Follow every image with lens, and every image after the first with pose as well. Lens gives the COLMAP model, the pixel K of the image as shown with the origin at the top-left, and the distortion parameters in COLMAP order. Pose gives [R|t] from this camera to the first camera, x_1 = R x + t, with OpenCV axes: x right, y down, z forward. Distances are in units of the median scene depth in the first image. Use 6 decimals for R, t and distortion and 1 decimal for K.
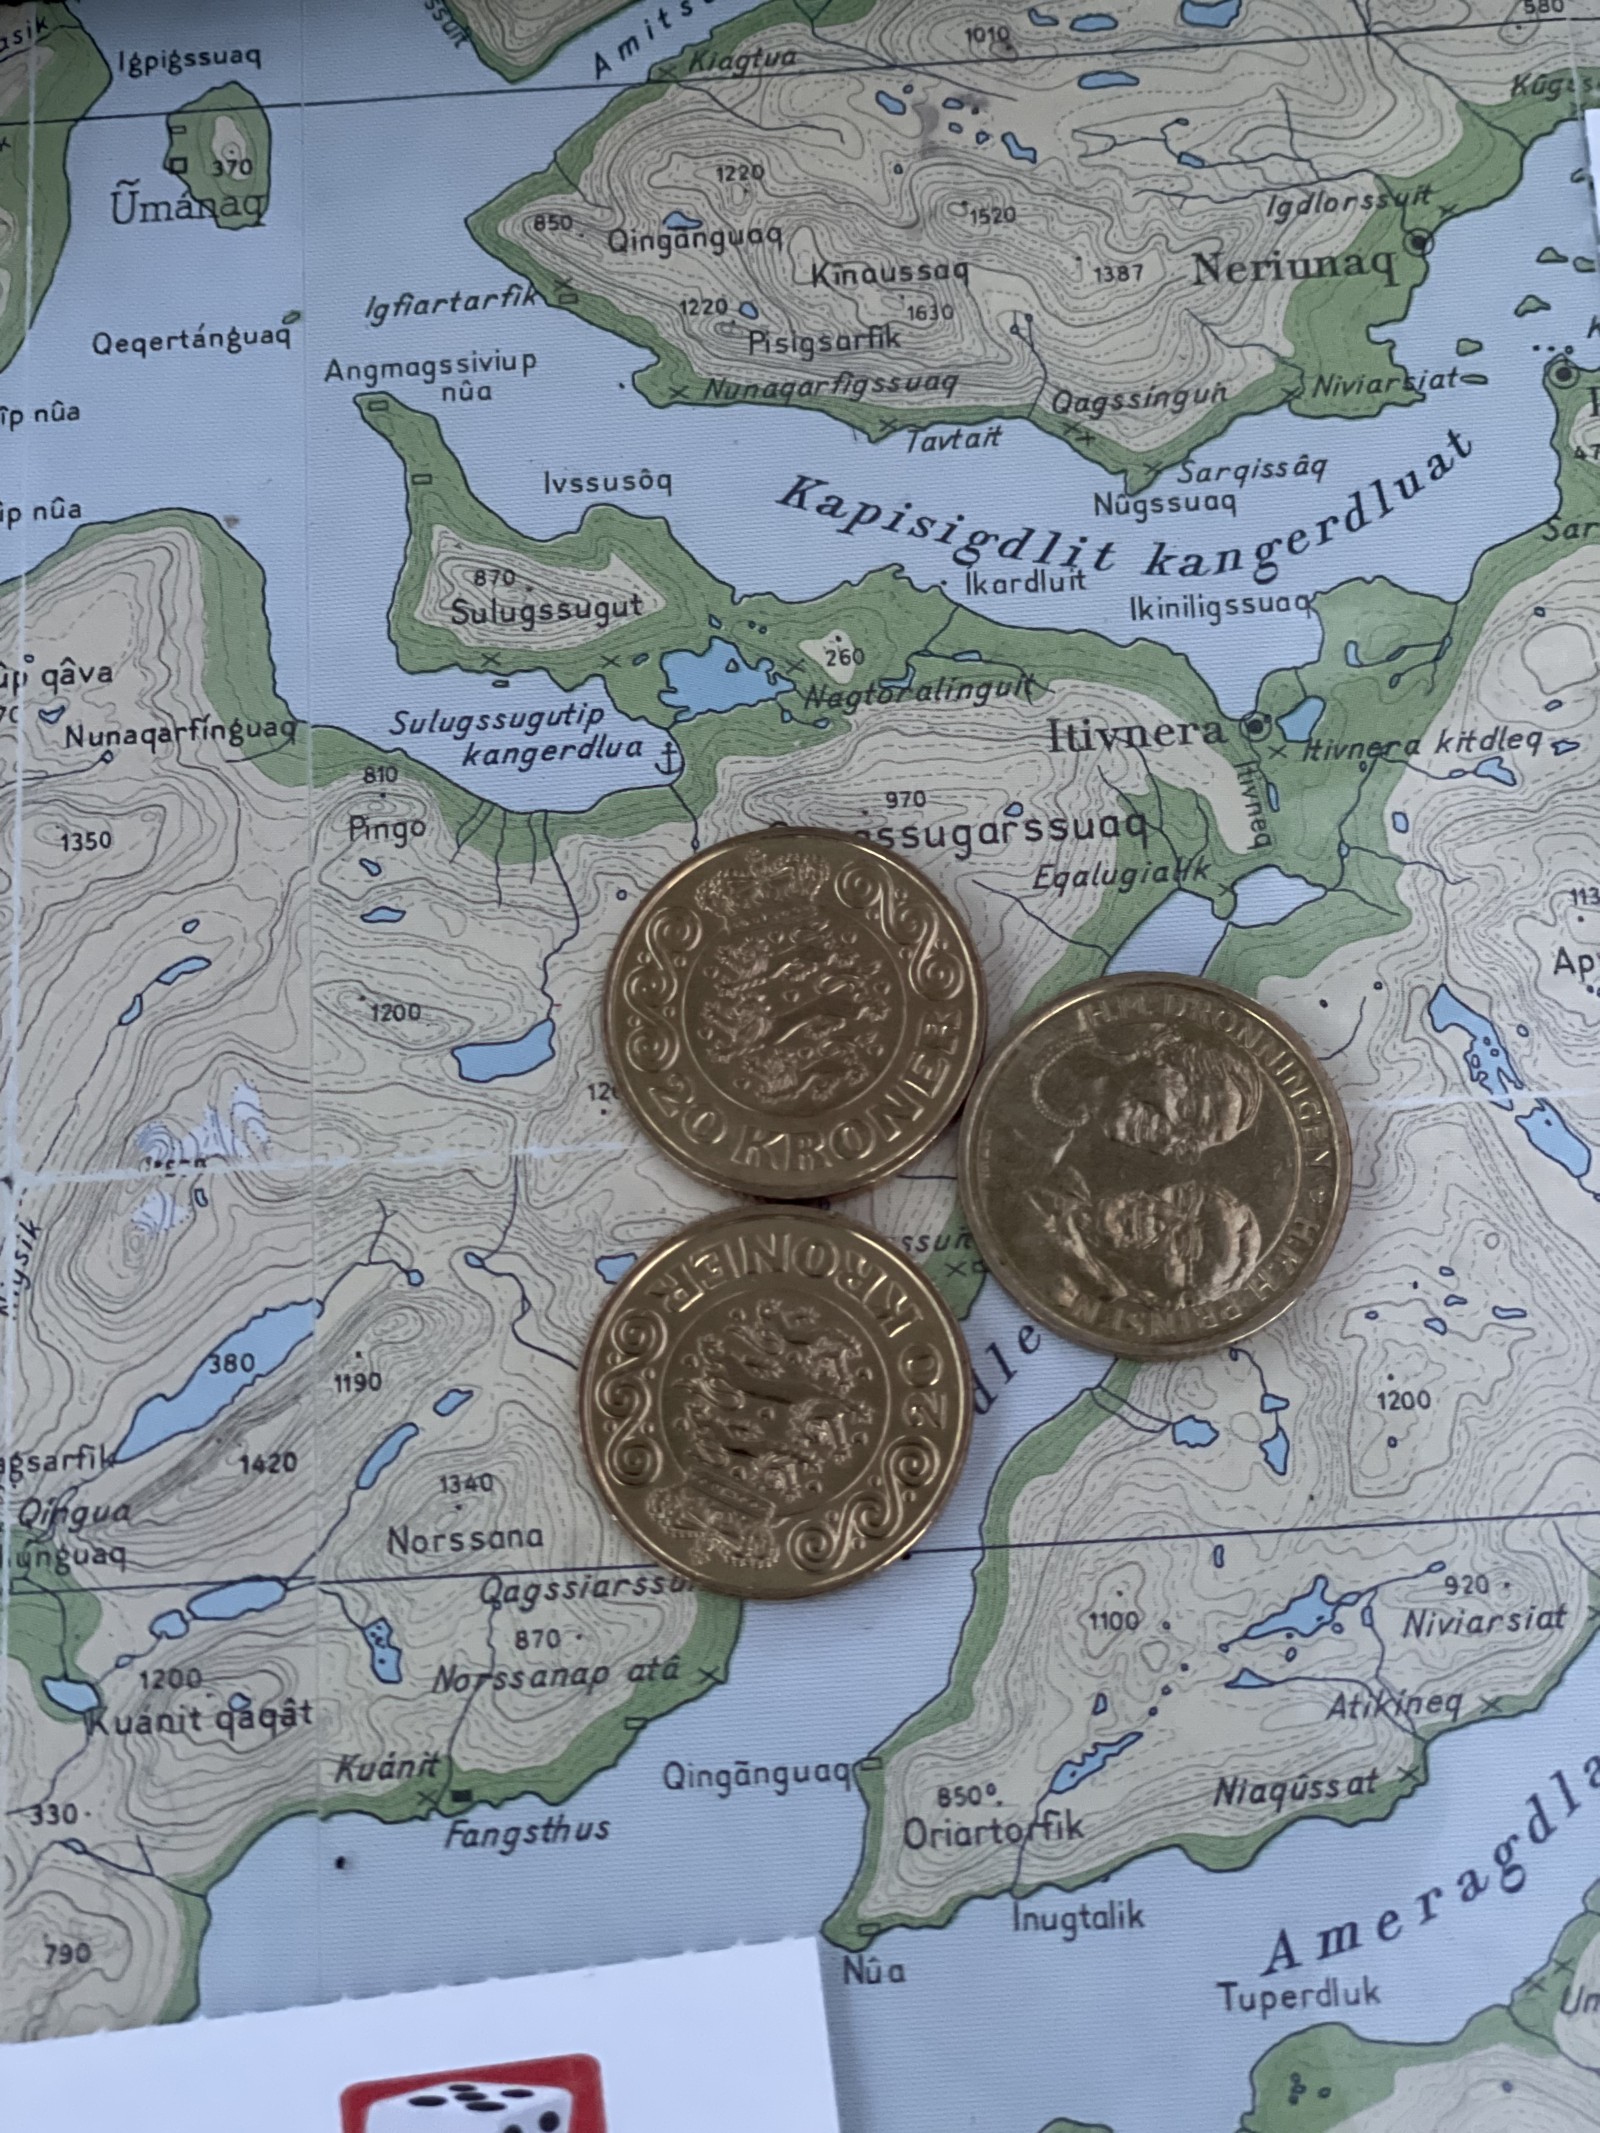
lens RADIAL K [[3232.3, 0, 800.9], [0, 3232.3, 1066.2], [0, 0, 1]] dist [0.000957, 0.000000]
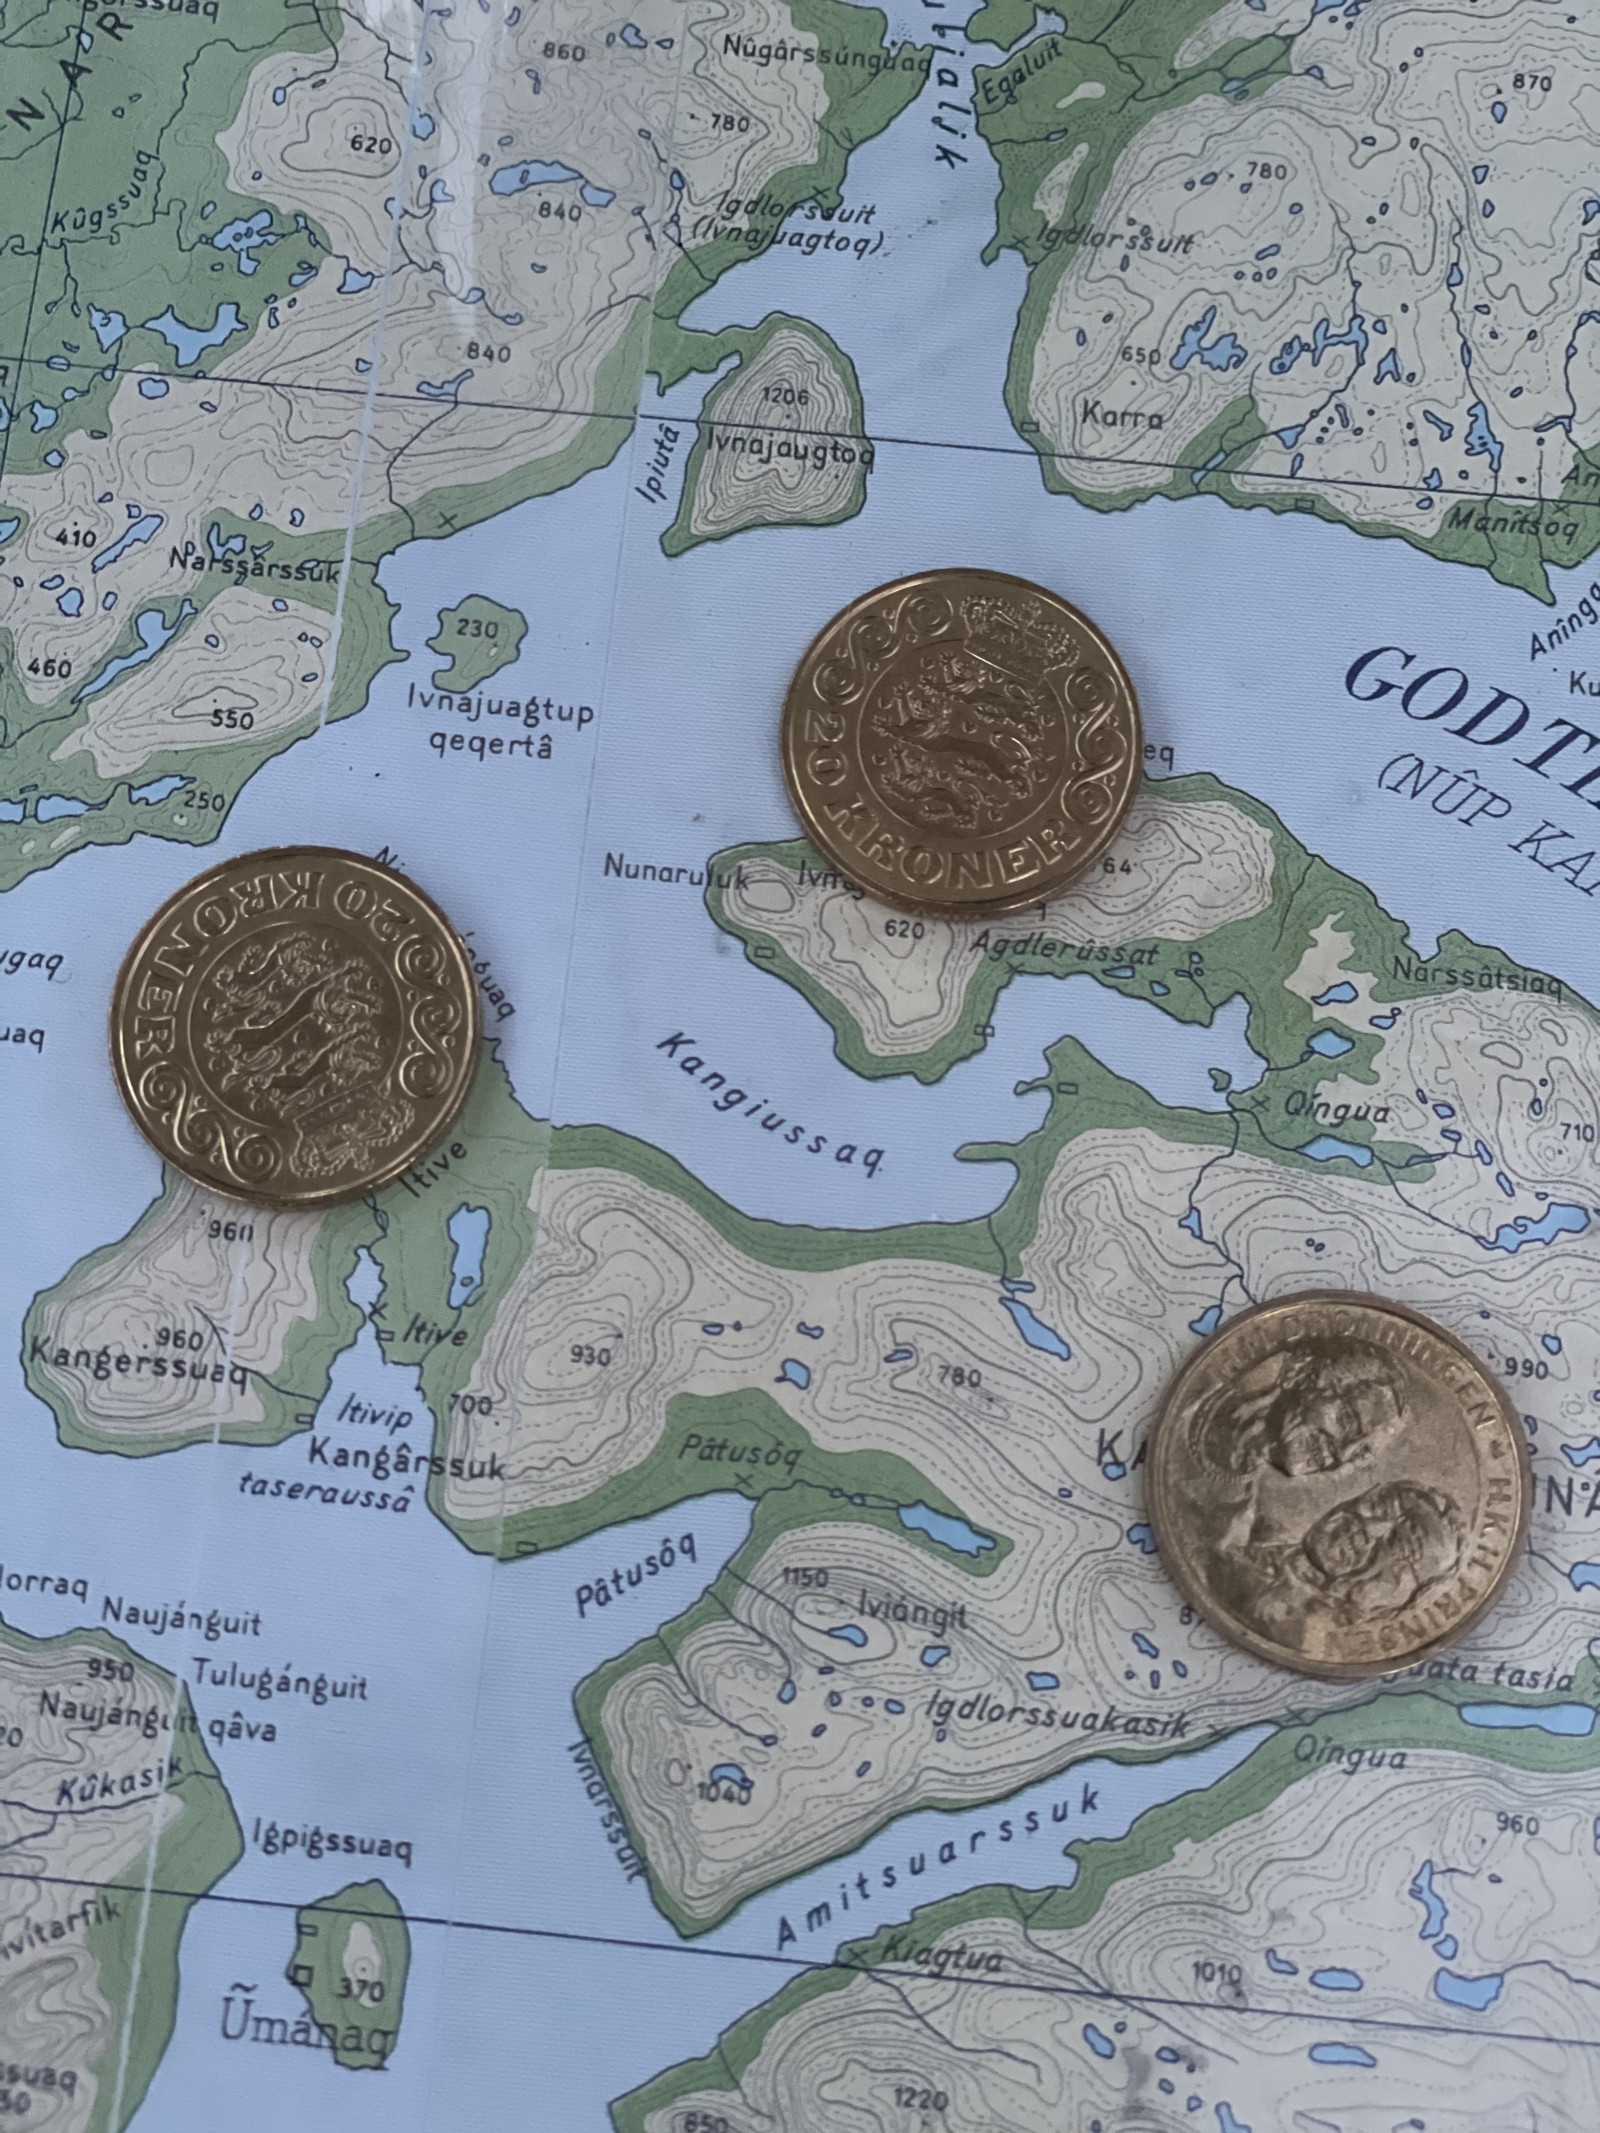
lens RADIAL K [[3232.3, 0, 799.0], [0, 3232.3, 1066.5], [0, 0, 1]] dist [0.000957, 0.000000]
pose [[0.988201, 0.153111, 0.004019, -0.098855], [-0.153159, 0.987632, 0.033554, -0.579411], [0.001168, -0.033773, 0.999429, 0.113326]]
